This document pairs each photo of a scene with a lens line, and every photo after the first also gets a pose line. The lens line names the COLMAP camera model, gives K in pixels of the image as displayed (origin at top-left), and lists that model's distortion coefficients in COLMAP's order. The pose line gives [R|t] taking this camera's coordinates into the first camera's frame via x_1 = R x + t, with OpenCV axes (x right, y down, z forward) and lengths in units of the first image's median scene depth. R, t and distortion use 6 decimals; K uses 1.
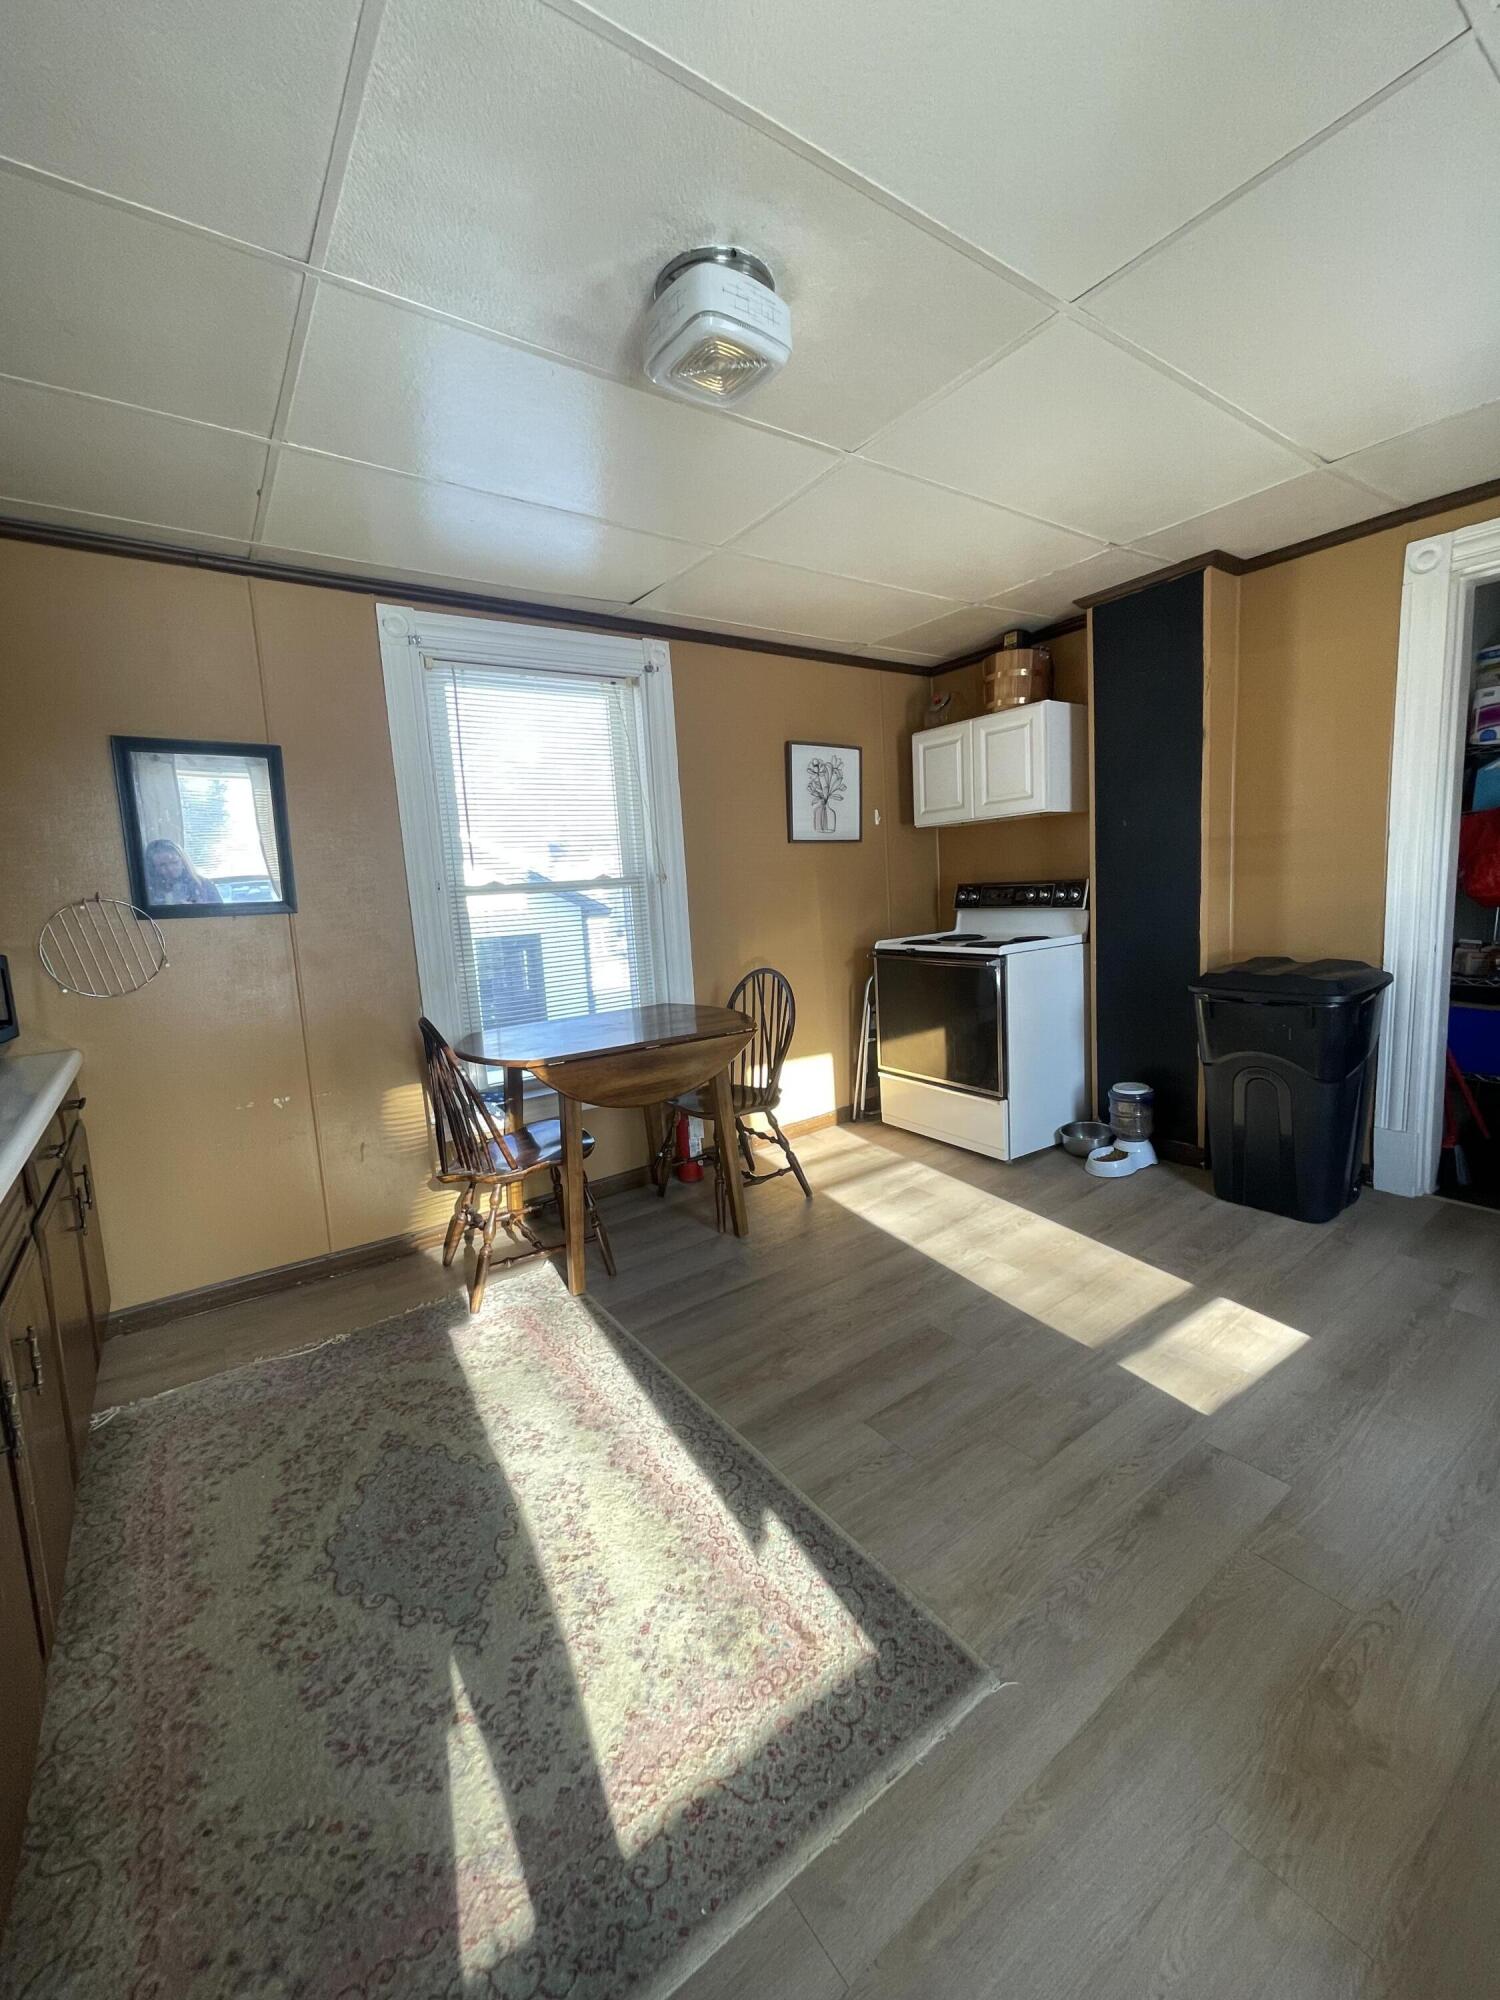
lens RADIAL K [[806.4, 0, 742.5], [0, 806.4, 992.6], [0, 0, 1]] dist [-0.004077, 0.000311]
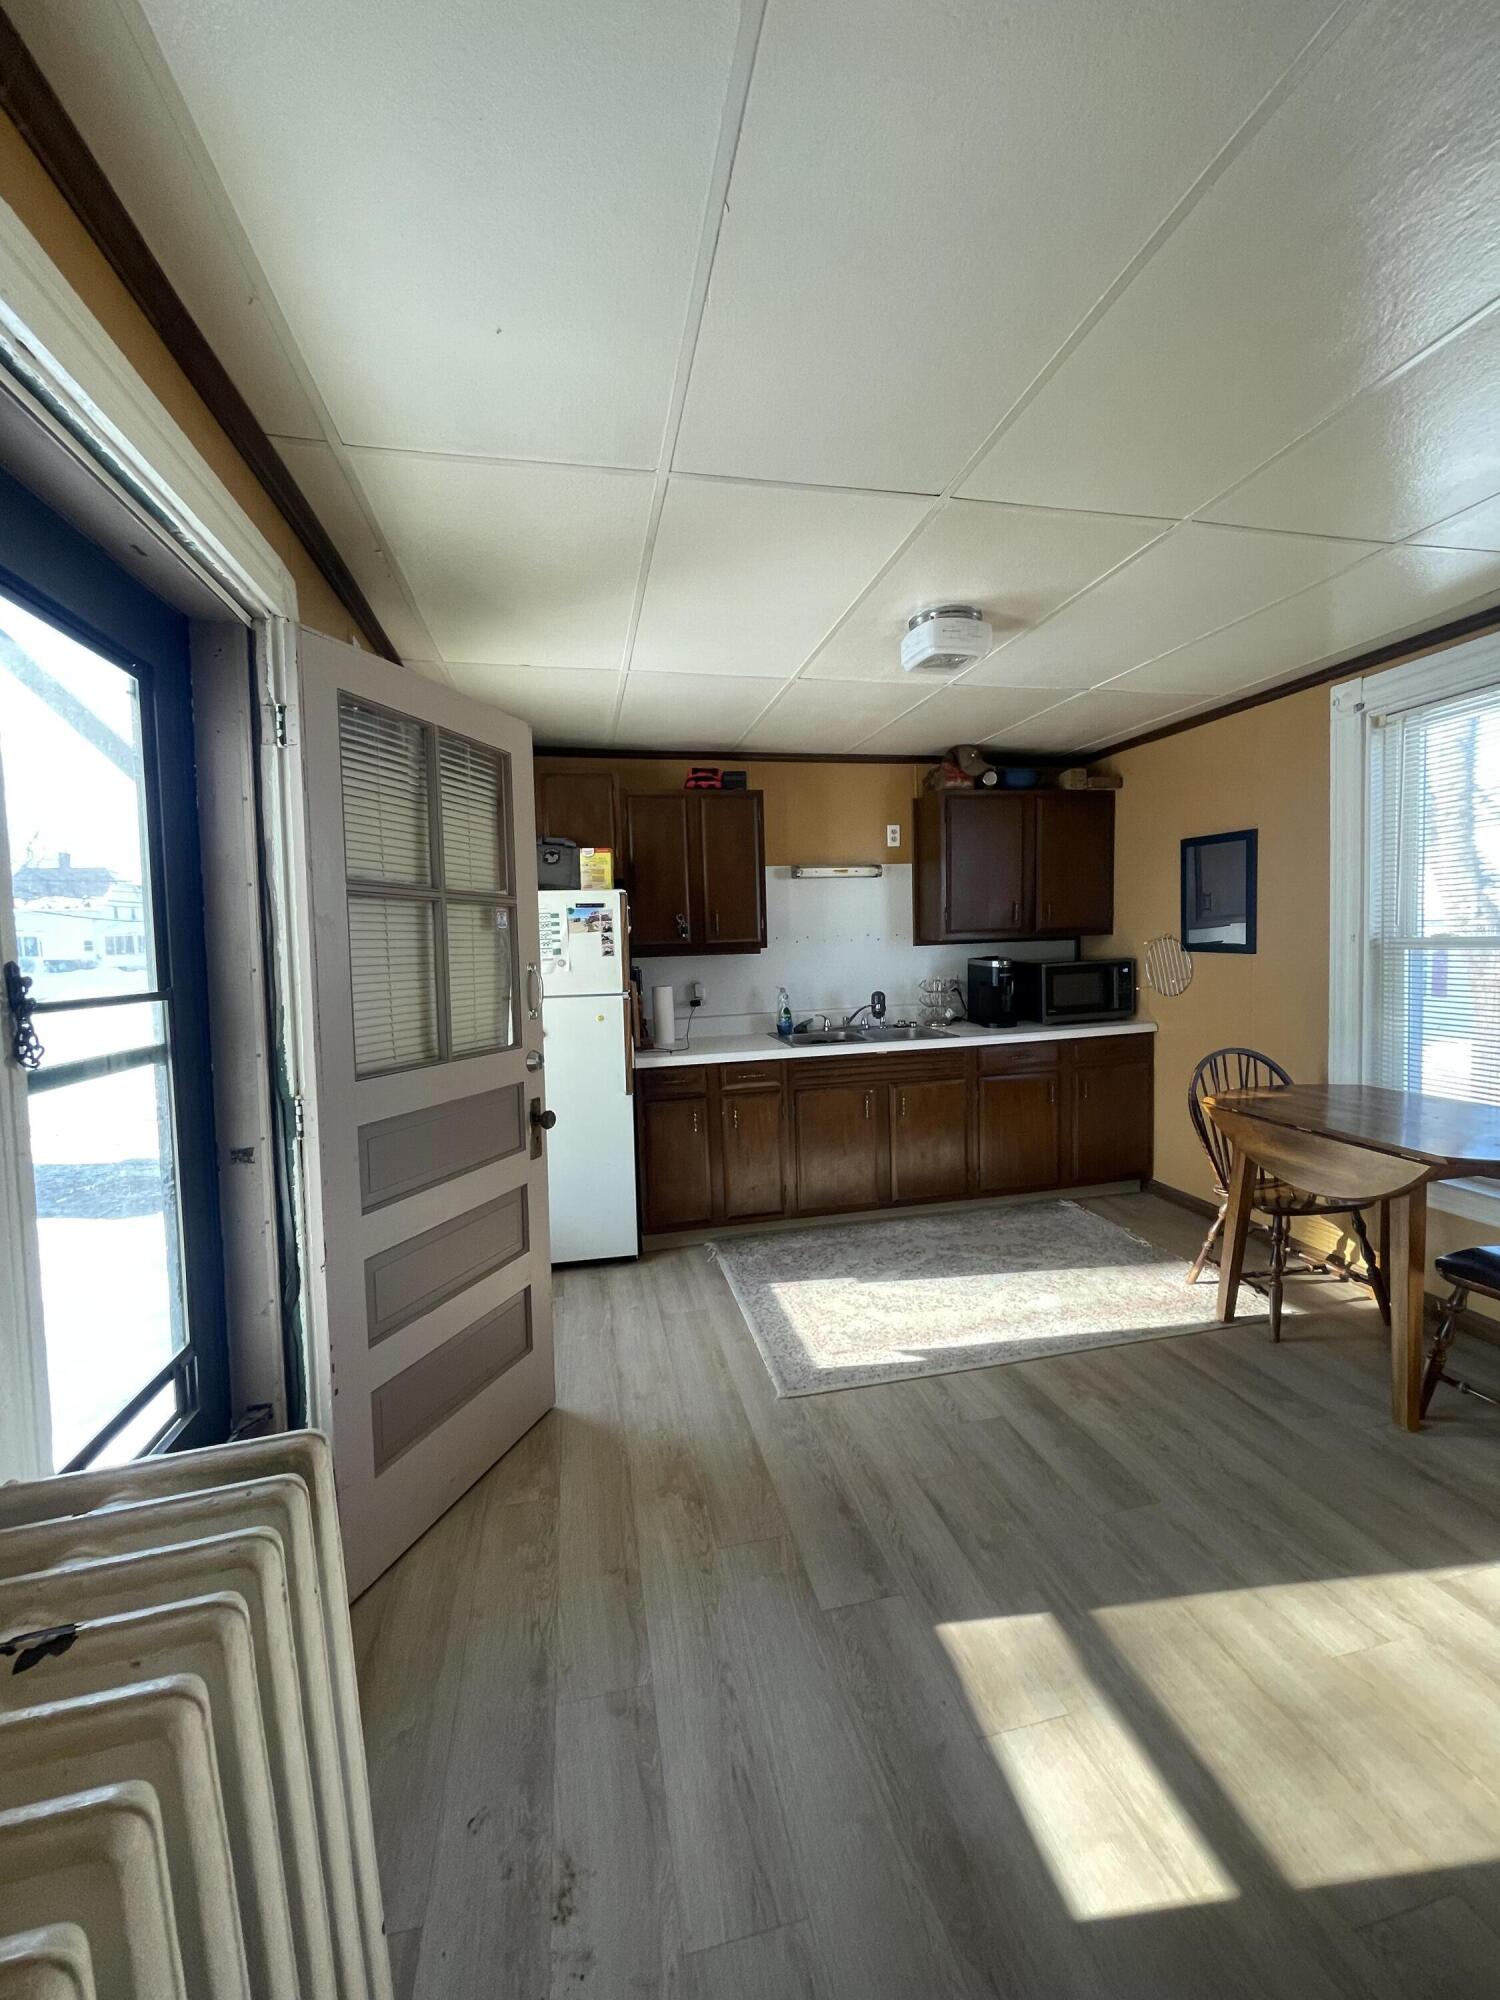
lens RADIAL K [[806.4, 0, 754.3], [0, 806.4, 988.8], [0, 0, 1]] dist [-0.004077, 0.000311]
pose [[-0.389729, 0.116957, -0.913472, 1.269735], [-0.069468, 0.985343, 0.155798, -0.252138], [0.918306, 0.124176, -0.375892, 0.988429]]
